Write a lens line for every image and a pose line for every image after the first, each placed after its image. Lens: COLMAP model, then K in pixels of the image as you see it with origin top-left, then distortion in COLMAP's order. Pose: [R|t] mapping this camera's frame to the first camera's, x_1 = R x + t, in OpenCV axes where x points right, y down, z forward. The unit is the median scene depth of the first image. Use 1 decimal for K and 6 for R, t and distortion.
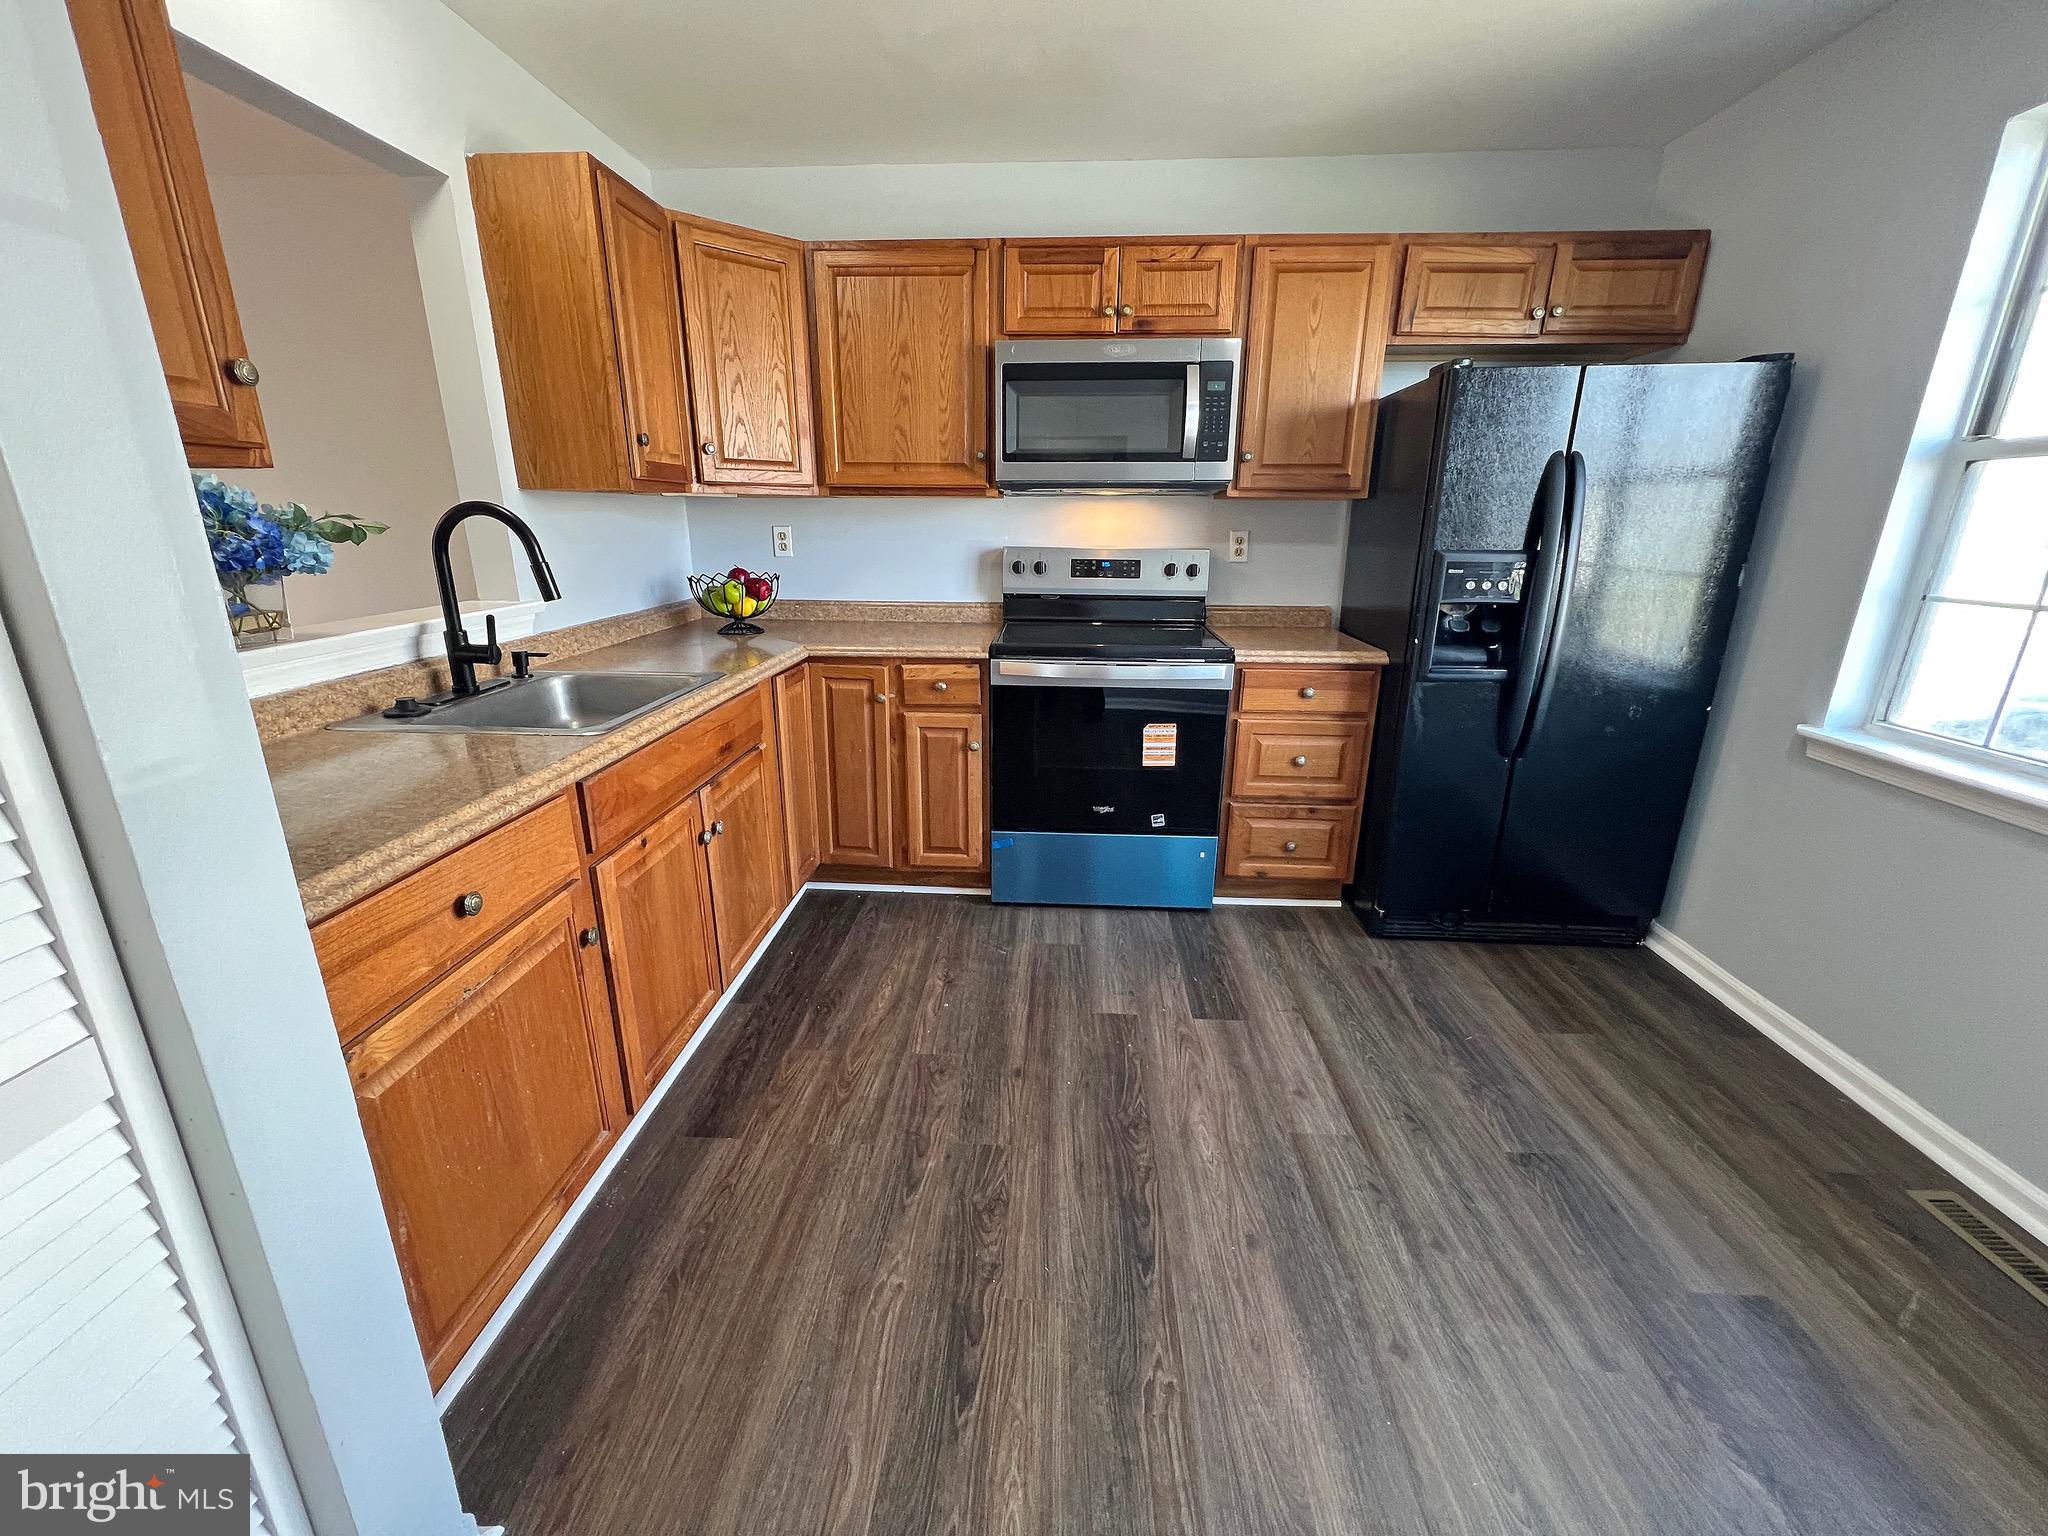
lens RADIAL K [[821.5, 0, 1021.3], [0, 821.5, 768.8], [0, 0, 1]] dist [-0.002120, -0.000013]
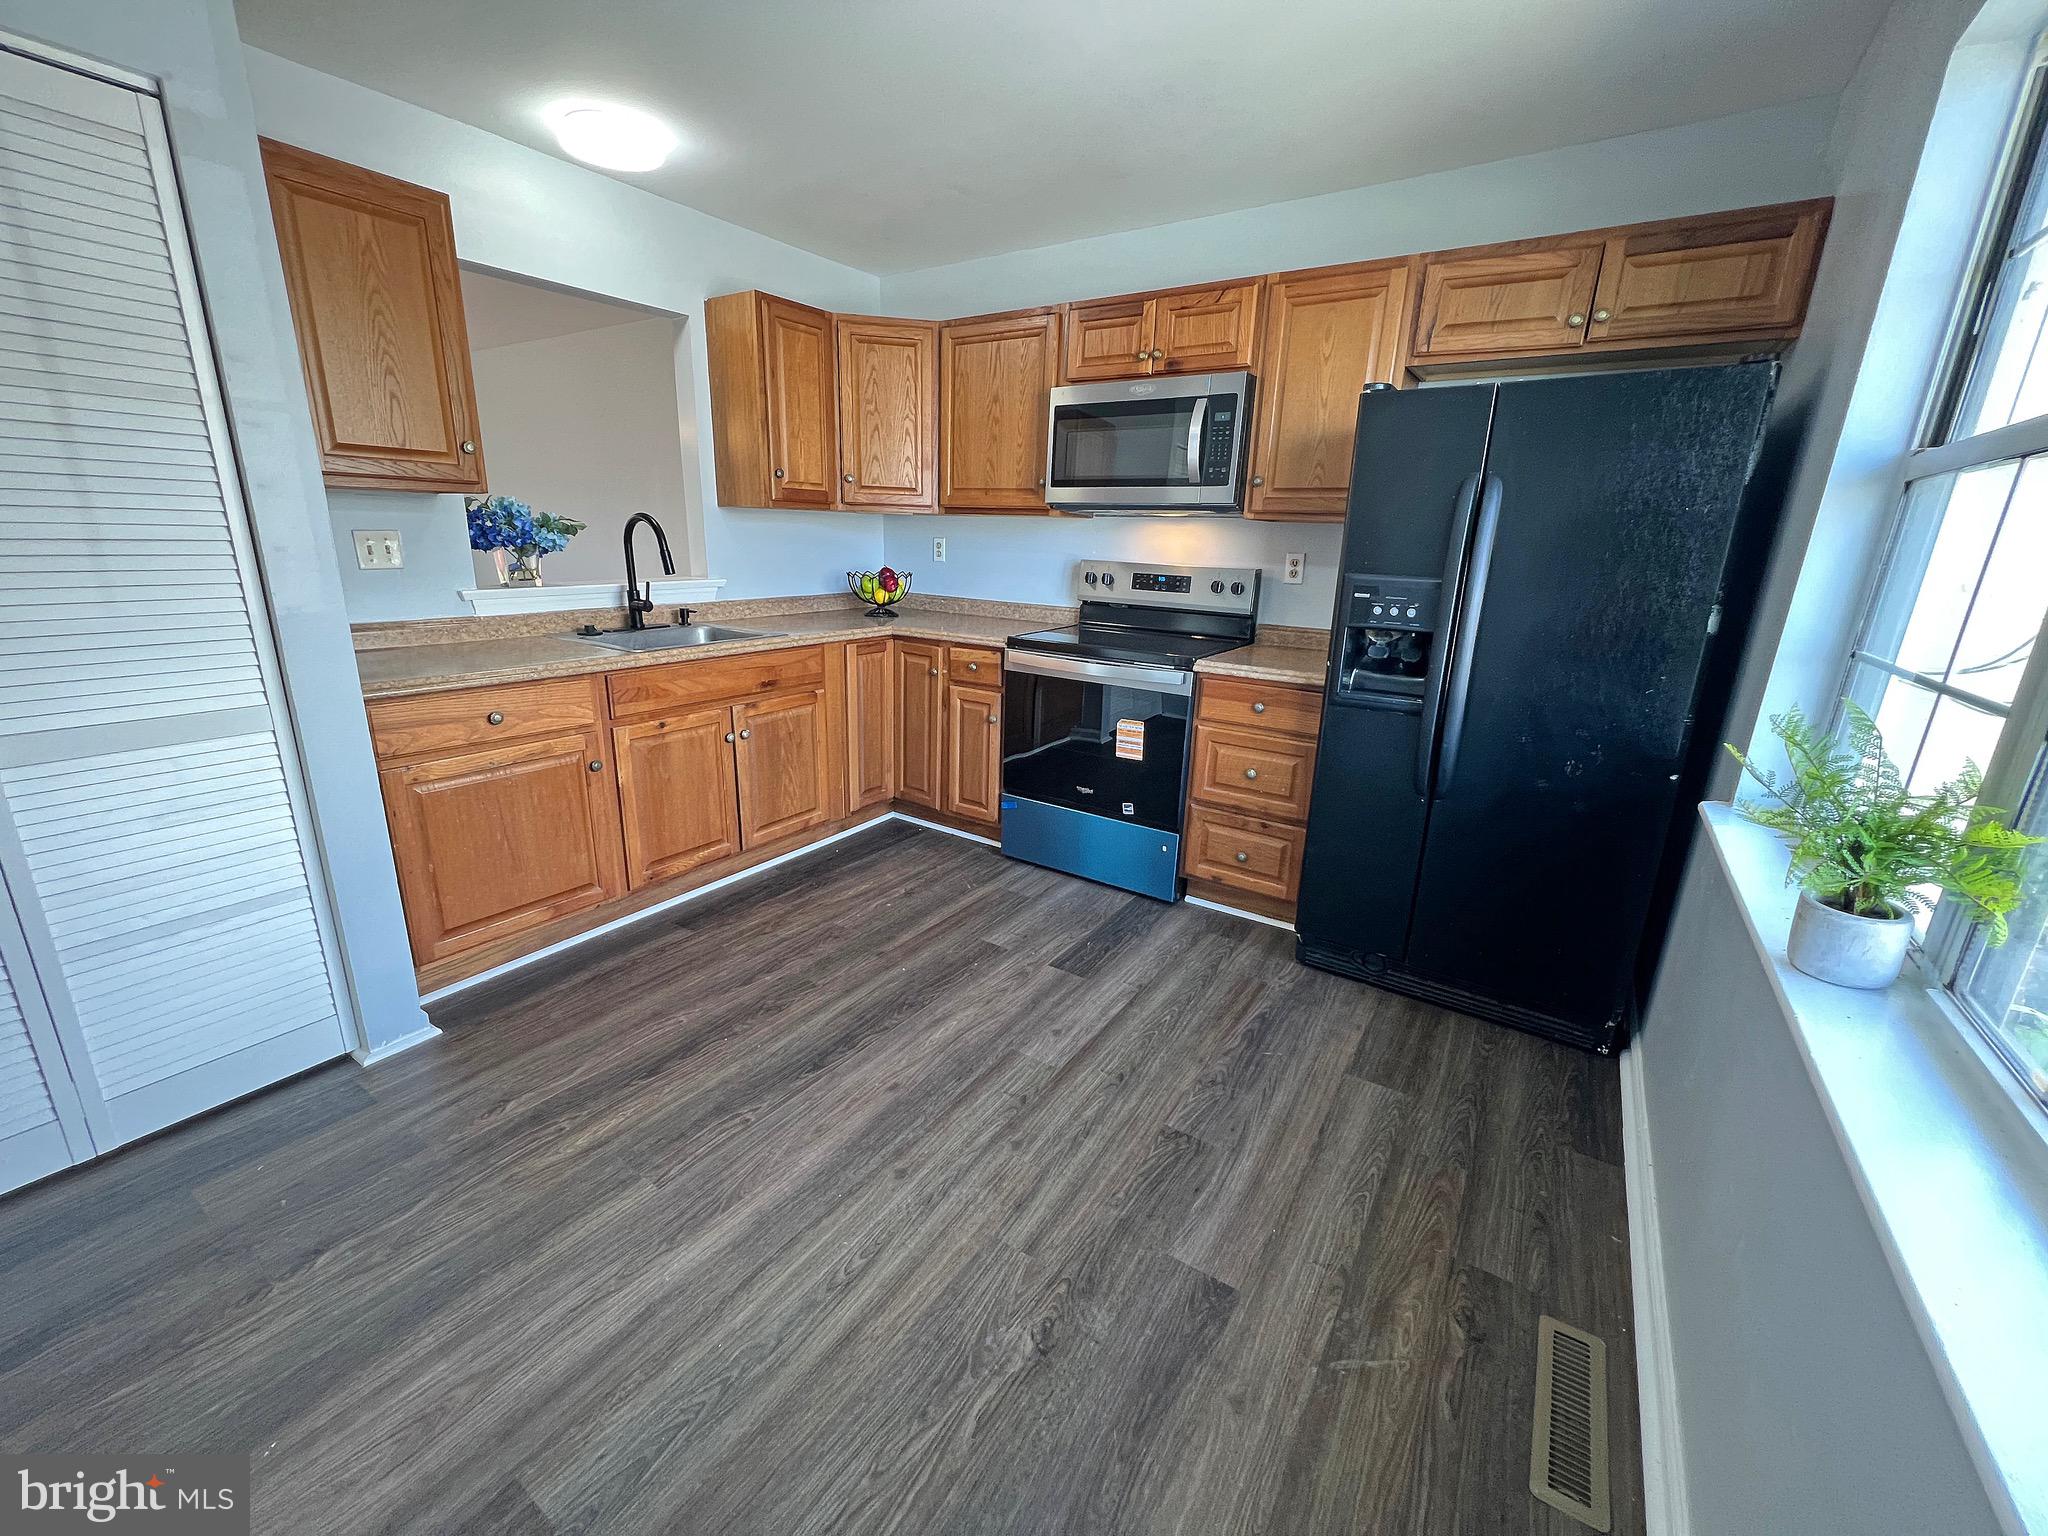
lens RADIAL K [[821.5, 0, 1021.3], [0, 821.5, 768.8], [0, 0, 1]] dist [-0.002120, -0.000013]
pose [[0.862409, 0.160264, -0.480173, 0.603119], [-0.172353, 0.984849, 0.019153, 0.014704], [0.475967, 0.066242, 0.876965, -0.042114]]
